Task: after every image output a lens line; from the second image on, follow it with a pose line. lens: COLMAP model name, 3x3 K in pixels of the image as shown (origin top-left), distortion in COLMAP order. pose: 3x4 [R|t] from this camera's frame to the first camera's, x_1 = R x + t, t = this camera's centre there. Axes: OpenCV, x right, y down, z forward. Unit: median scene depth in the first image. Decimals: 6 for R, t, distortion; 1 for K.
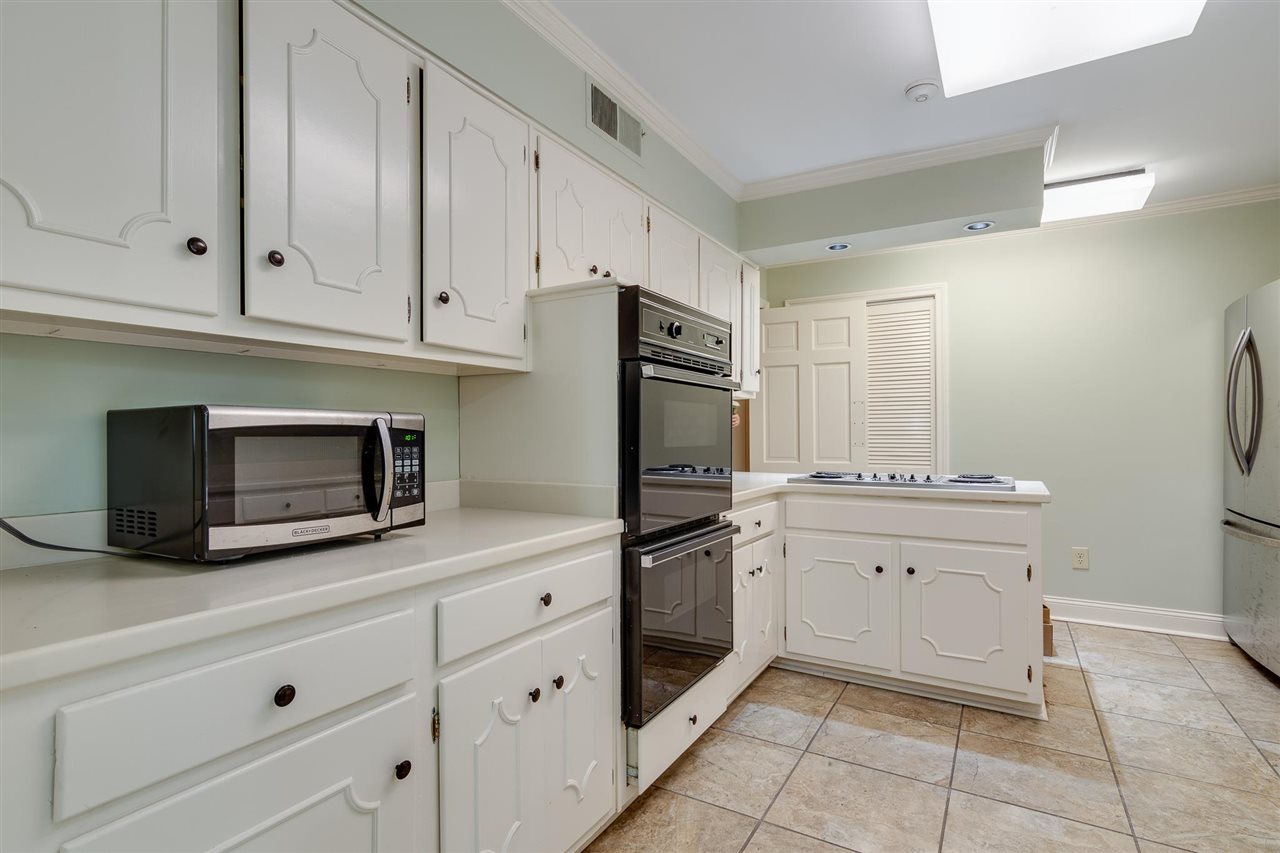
lens RADIAL K [[631.0, 0, 634.7], [0, 631.0, 435.0], [0, 0, 1]] dist [0.000691, 0.000178]
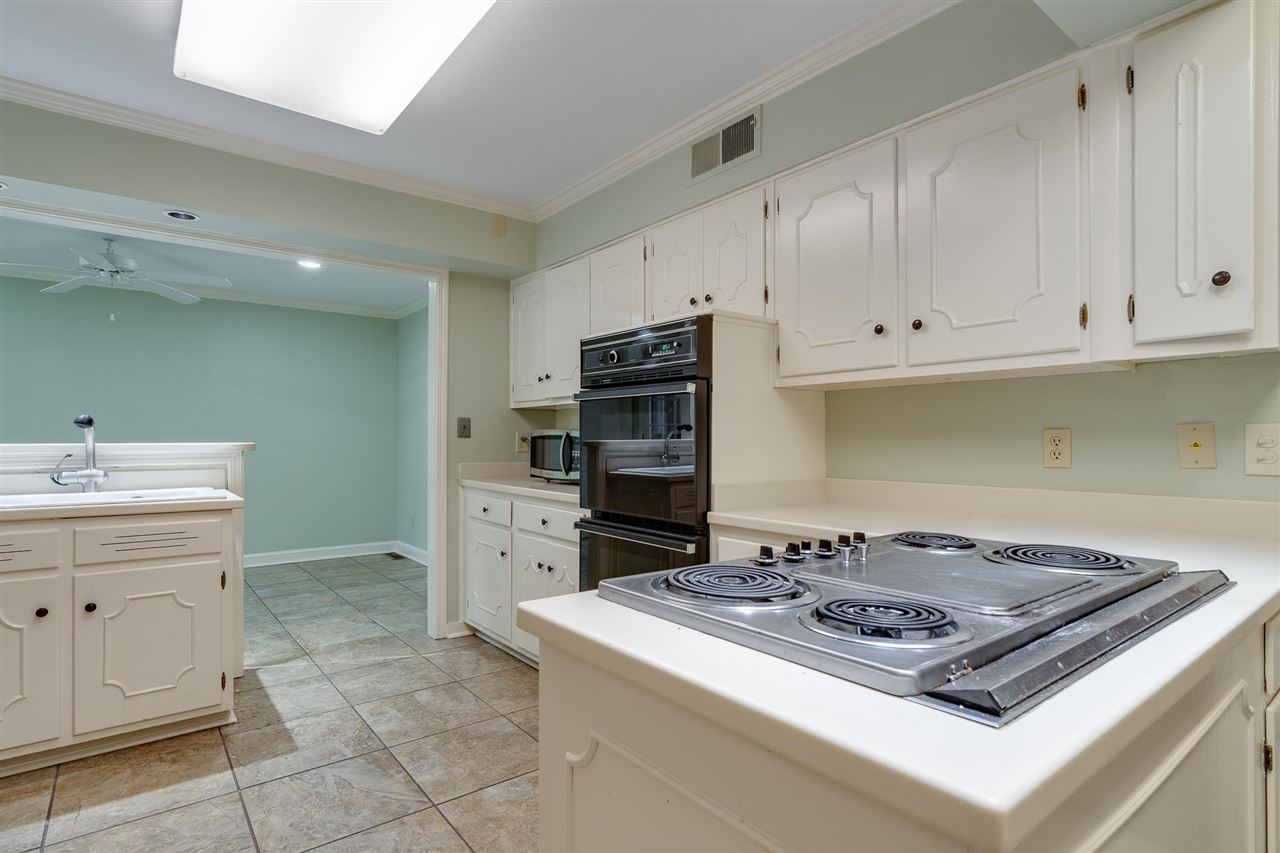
lens RADIAL K [[631.0, 0, 634.7], [0, 631.0, 435.0], [0, 0, 1]] dist [0.000691, 0.000178]
pose [[-0.358632, -0.004290, -0.933469, 1.332661], [0.000676, 0.999988, -0.004855, -0.003673], [0.933479, -0.002372, -0.358624, 1.623394]]
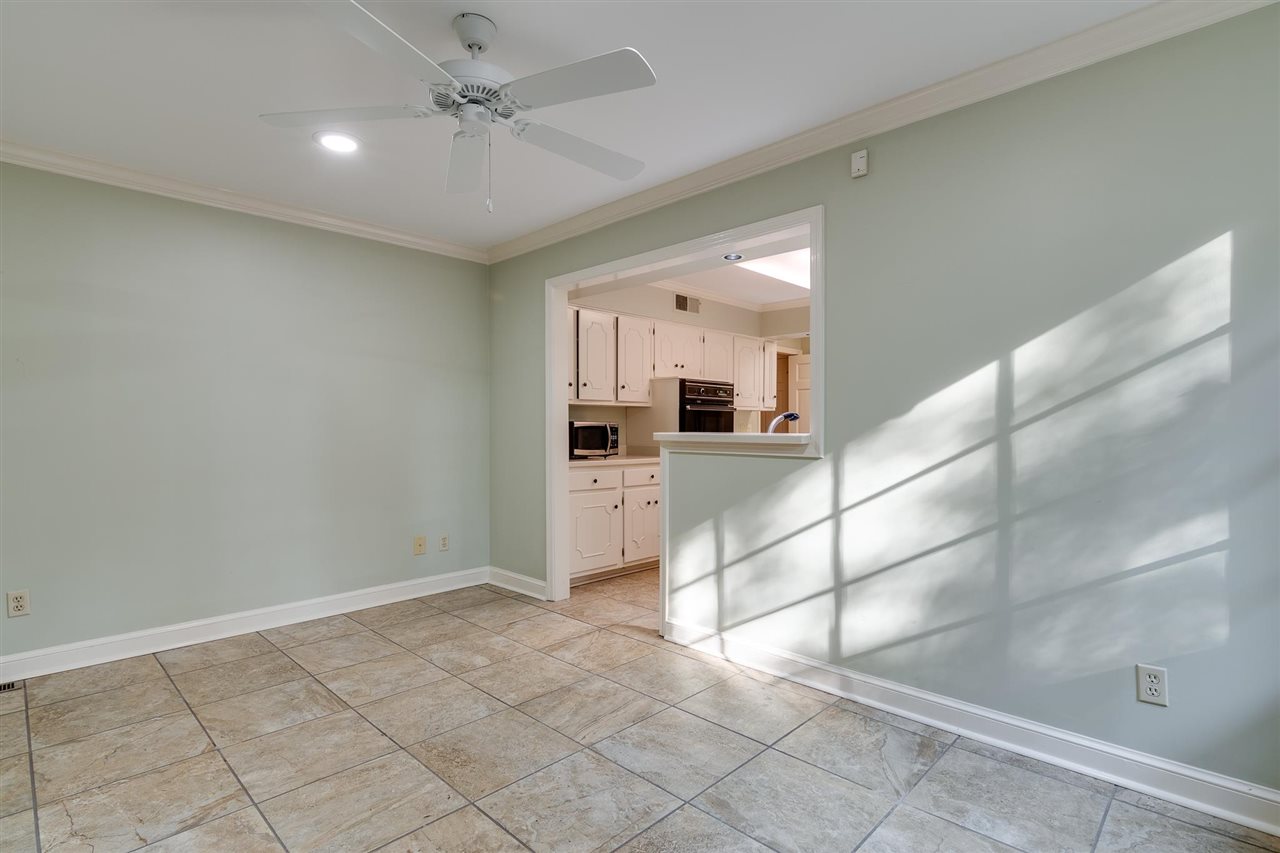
lens RADIAL K [[631.0, 0, 634.7], [0, 631.0, 435.0], [0, 0, 1]] dist [0.000691, 0.000178]
pose [[0.970525, 0.003345, -0.240977, 0.485964], [-0.000984, 0.999950, 0.009918, 0.000430], [0.240999, -0.009388, 0.970480, -1.932203]]
